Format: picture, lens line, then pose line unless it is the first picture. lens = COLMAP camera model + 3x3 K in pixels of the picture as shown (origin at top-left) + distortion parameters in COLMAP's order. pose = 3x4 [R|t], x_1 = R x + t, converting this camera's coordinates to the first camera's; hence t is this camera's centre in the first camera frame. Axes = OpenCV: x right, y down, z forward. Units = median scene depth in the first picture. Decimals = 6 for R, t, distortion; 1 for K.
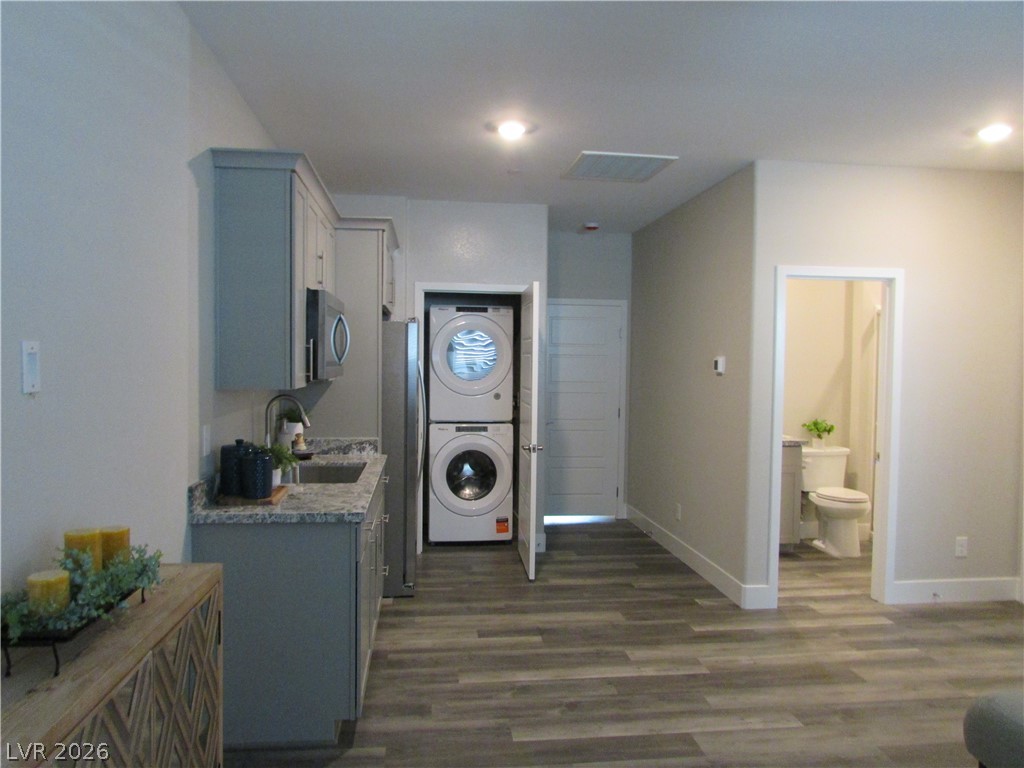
lens RADIAL K [[730.0, 0, 510.3], [0, 730.0, 386.0], [0, 0, 1]] dist [-0.036658, 0.021264]
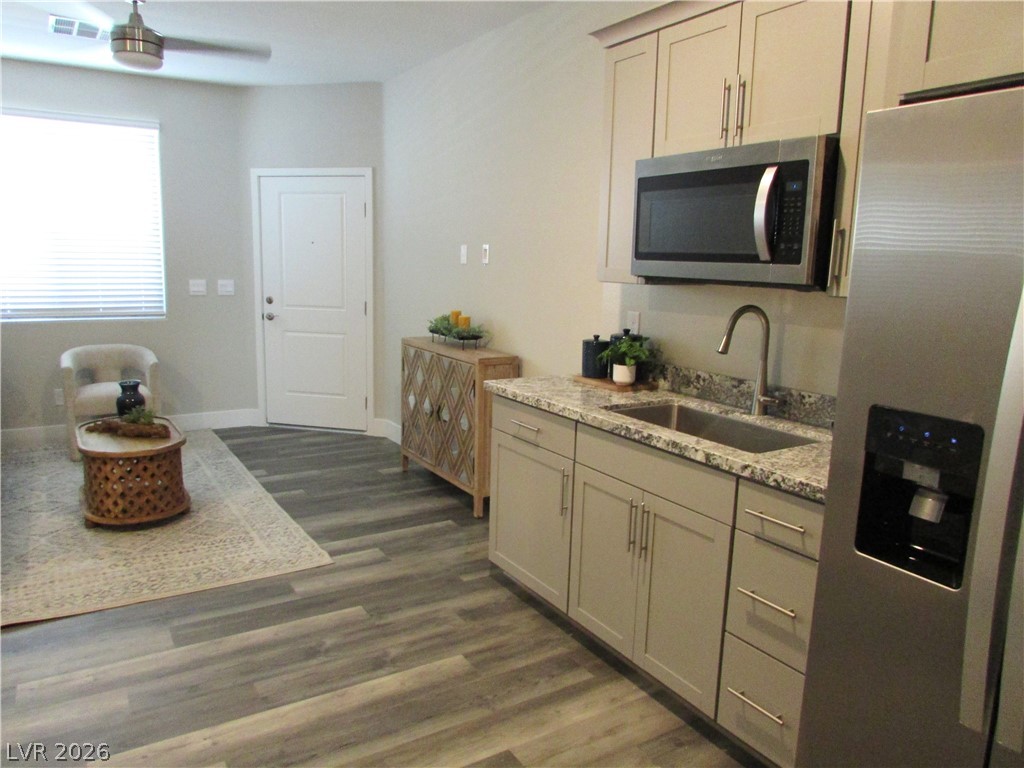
lens RADIAL K [[735.0, 0, 507.1], [0, 735.0, 388.6], [0, 0, 1]] dist [-0.019259, -0.001616]
pose [[-0.906398, 0.038075, -0.420706, 0.191757], [-0.052360, 0.978123, 0.201331, -0.038171], [0.419167, 0.204514, -0.884575, 1.513816]]
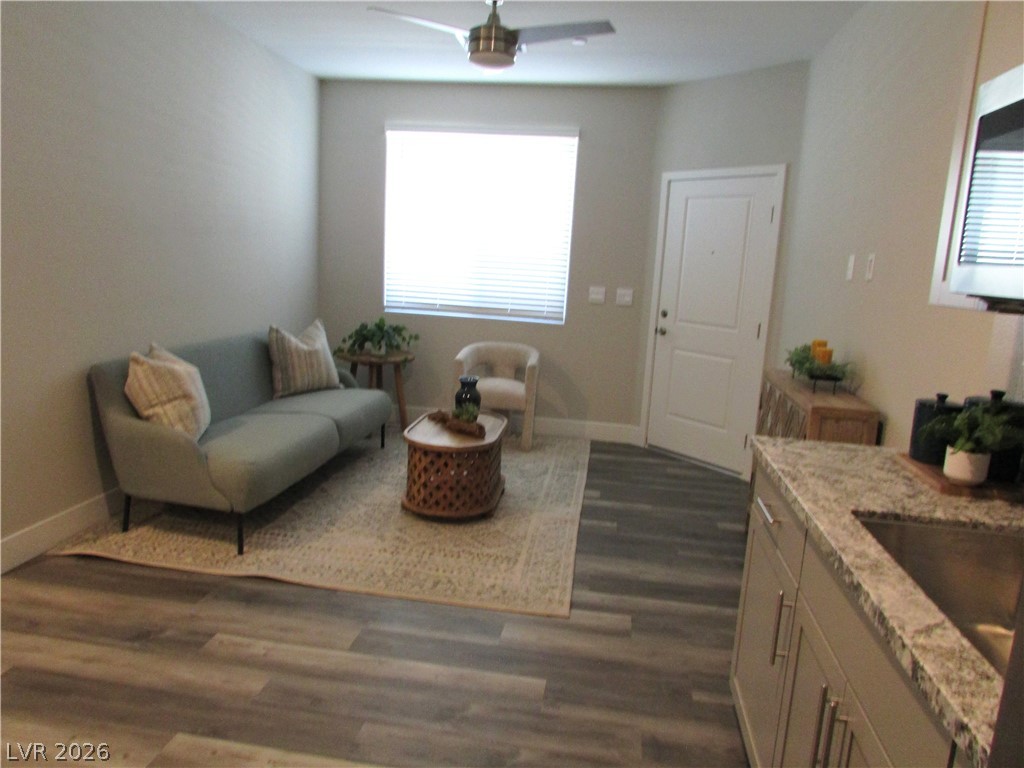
lens RADIAL K [[735.0, 0, 507.1], [0, 735.0, 388.6], [0, 0, 1]] dist [-0.019259, -0.001616]
pose [[-0.961947, -0.115787, 0.247488, -0.097668], [-0.062178, 0.974772, 0.214366, -0.028313], [-0.266066, 0.190821, -0.944879, 1.360513]]
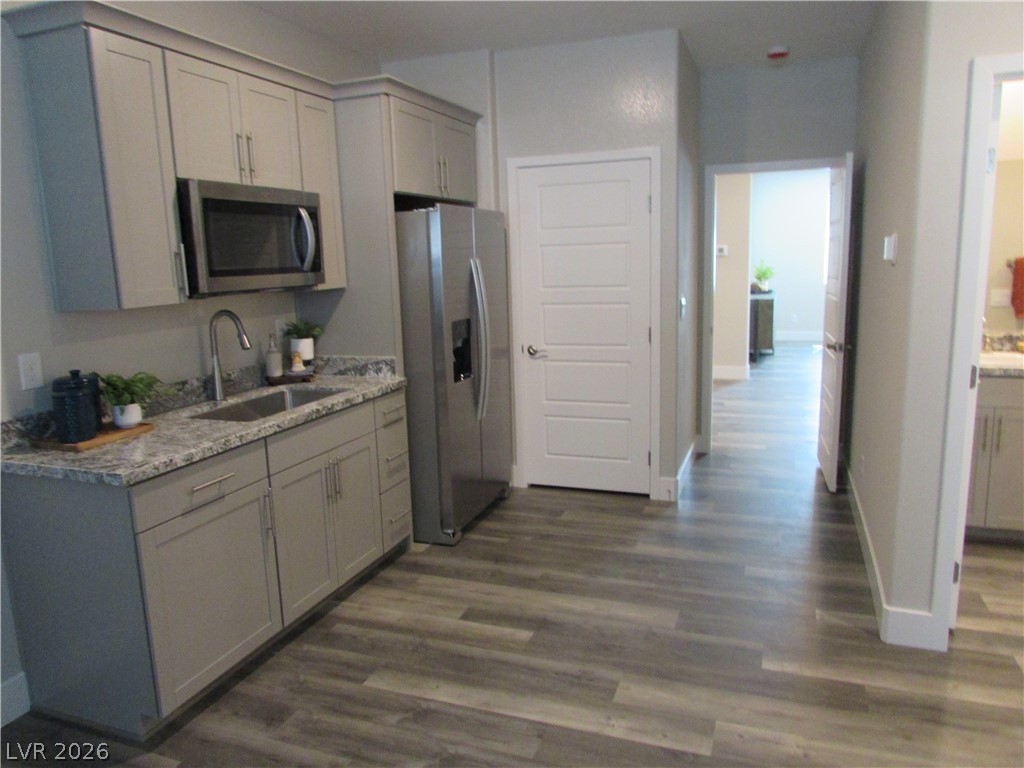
lens RADIAL K [[730.0, 0, 510.3], [0, 730.0, 386.0], [0, 0, 1]] dist [-0.036658, 0.021264]
pose [[0.886376, 0.041204, -0.461128, 0.374447], [0.026734, 0.989814, 0.139832, -0.009875], [0.462193, -0.136271, 0.876246, 0.395353]]
